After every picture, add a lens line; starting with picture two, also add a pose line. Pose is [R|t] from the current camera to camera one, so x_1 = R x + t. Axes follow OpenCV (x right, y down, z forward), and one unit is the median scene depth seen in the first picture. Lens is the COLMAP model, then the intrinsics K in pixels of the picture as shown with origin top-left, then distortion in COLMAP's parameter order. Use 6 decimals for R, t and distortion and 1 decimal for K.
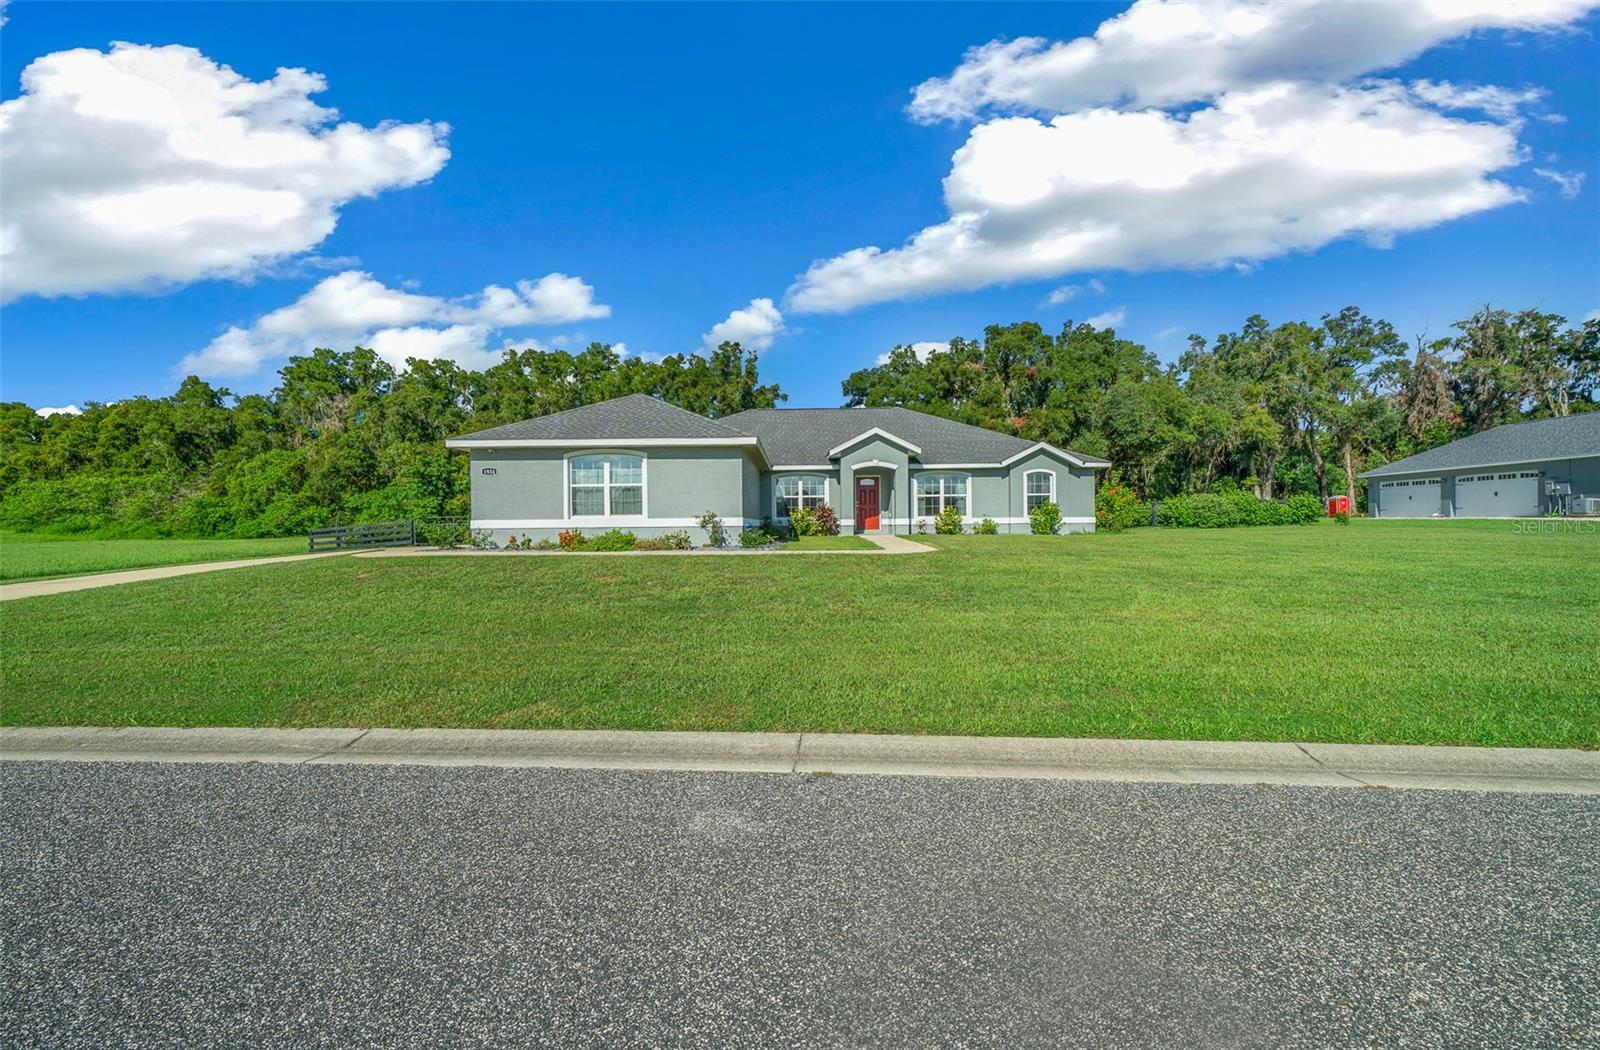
lens RADIAL K [[540.0, 0, 800.0], [0, 540.0, 525.0], [0, 0, 1]] dist [0.000220, -0.000041]
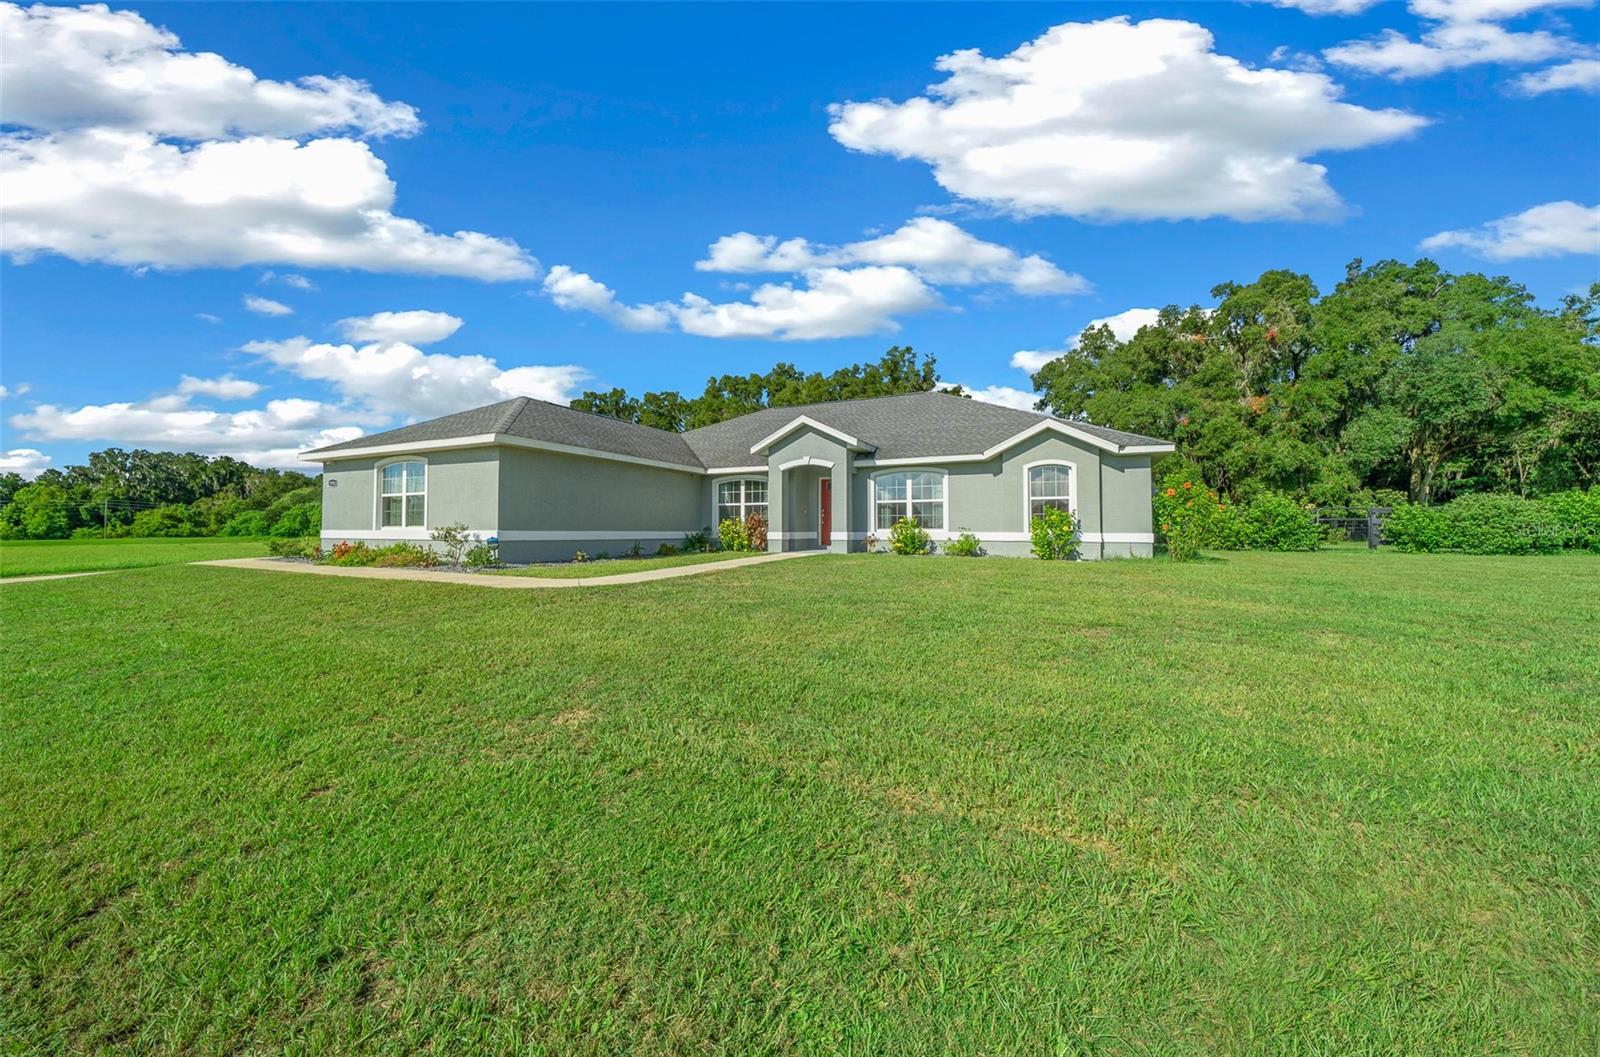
lens RADIAL K [[527.2, 0, 800.9], [0, 527.2, 520.3], [0, 0, 1]] dist [-0.001867, -0.000124]
pose [[0.920134, 0.003849, -0.391584, 0.308180], [-0.012547, 0.999728, -0.019656, -0.009472], [0.391402, 0.022999, 0.919932, 0.211915]]
